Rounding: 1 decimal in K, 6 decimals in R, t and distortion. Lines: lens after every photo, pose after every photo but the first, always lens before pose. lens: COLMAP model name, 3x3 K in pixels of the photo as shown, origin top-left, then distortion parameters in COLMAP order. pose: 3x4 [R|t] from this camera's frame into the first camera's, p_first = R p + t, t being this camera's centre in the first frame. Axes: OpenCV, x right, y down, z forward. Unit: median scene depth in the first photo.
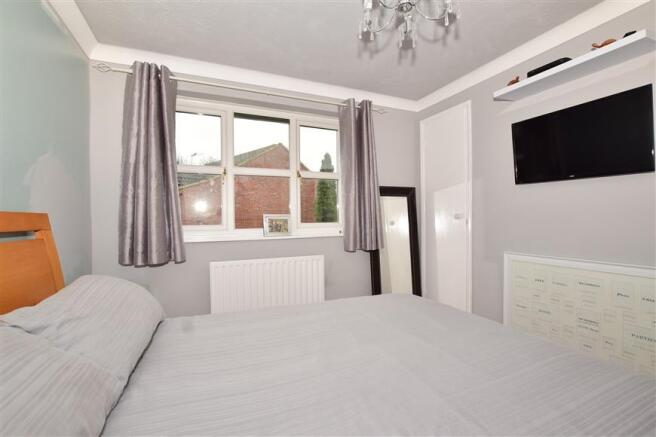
lens RADIAL K [[294.9, 0, 328.0], [0, 294.9, 218.5], [0, 0, 1]] dist [-0.041505, 0.000898]
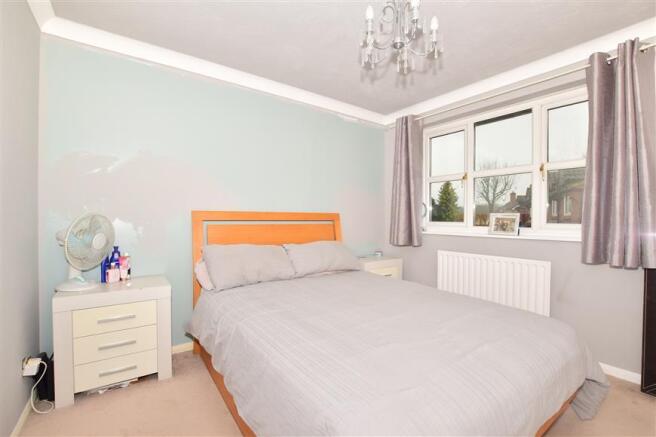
lens RADIAL K [[292.5, 0, 328.0], [0, 292.5, 218.5], [0, 0, 1]] dist [-0.000114, 0.000009]
pose [[0.218227, 0.017478, -0.975742, 0.673224], [-0.001001, 0.999843, 0.017686, -0.013742], [0.975898, -0.002883, 0.218210, 0.204530]]
